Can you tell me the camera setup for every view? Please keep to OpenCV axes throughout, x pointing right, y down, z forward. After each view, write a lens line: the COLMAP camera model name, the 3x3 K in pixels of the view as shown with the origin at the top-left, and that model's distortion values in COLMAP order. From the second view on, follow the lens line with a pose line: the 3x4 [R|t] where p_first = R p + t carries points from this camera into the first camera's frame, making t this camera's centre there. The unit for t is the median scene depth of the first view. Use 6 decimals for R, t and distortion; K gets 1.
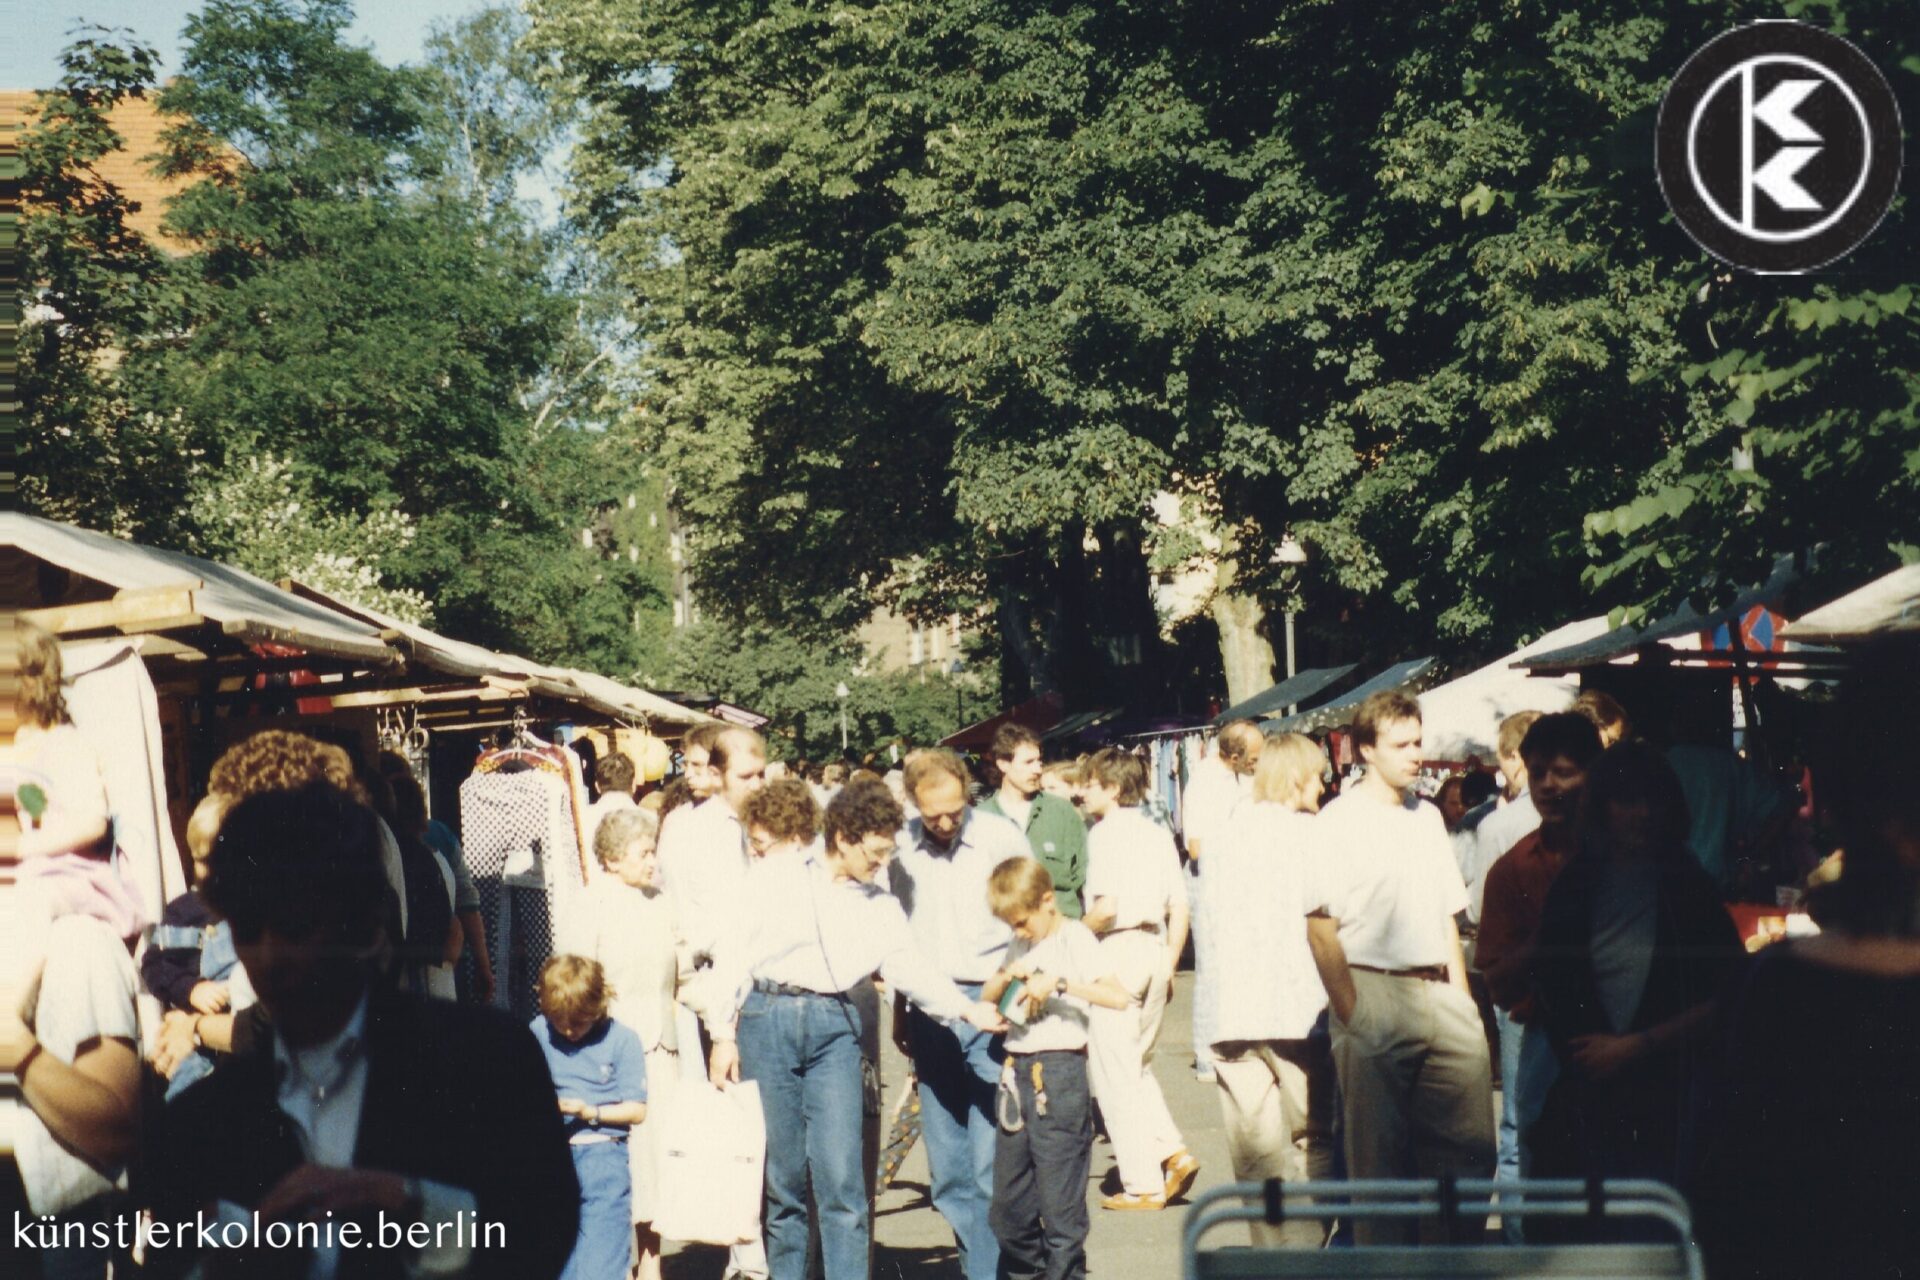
lens RADIAL K [[4642.1, 0, 959.9], [0, 4642.1, 538.6], [0, 0, 1]] dist [-0.027861, 9.933423]
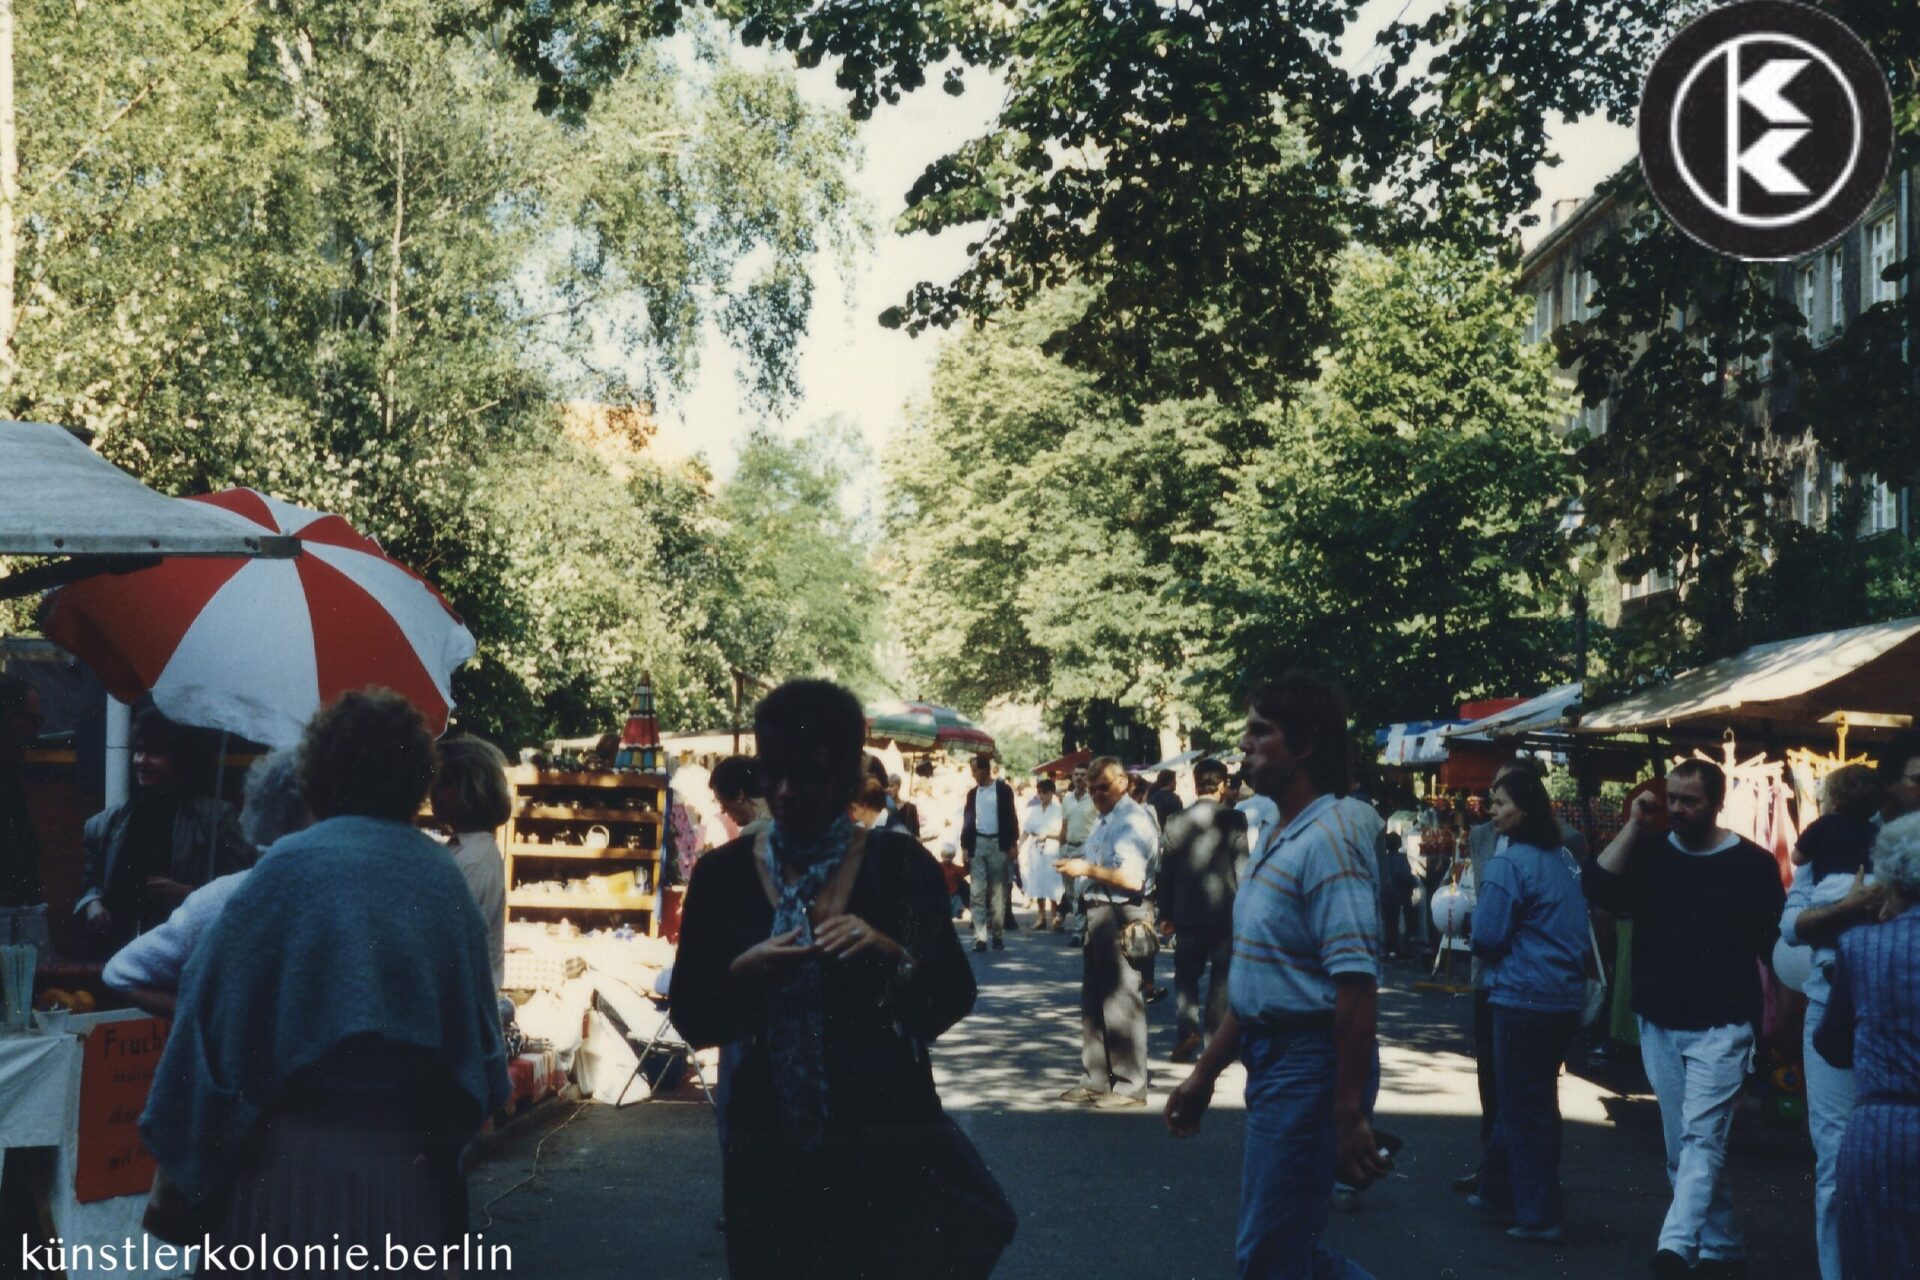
lens RADIAL K [[4642.1, 0, 959.9], [0, 4642.1, 538.6], [0, 0, 1]] dist [-0.027861, 9.933423]
pose [[0.998636, 0.050834, -0.011892, -0.028692], [-0.050888, 0.998695, -0.004316, -0.083789], [0.011657, 0.004915, 0.999920, -1.846027]]
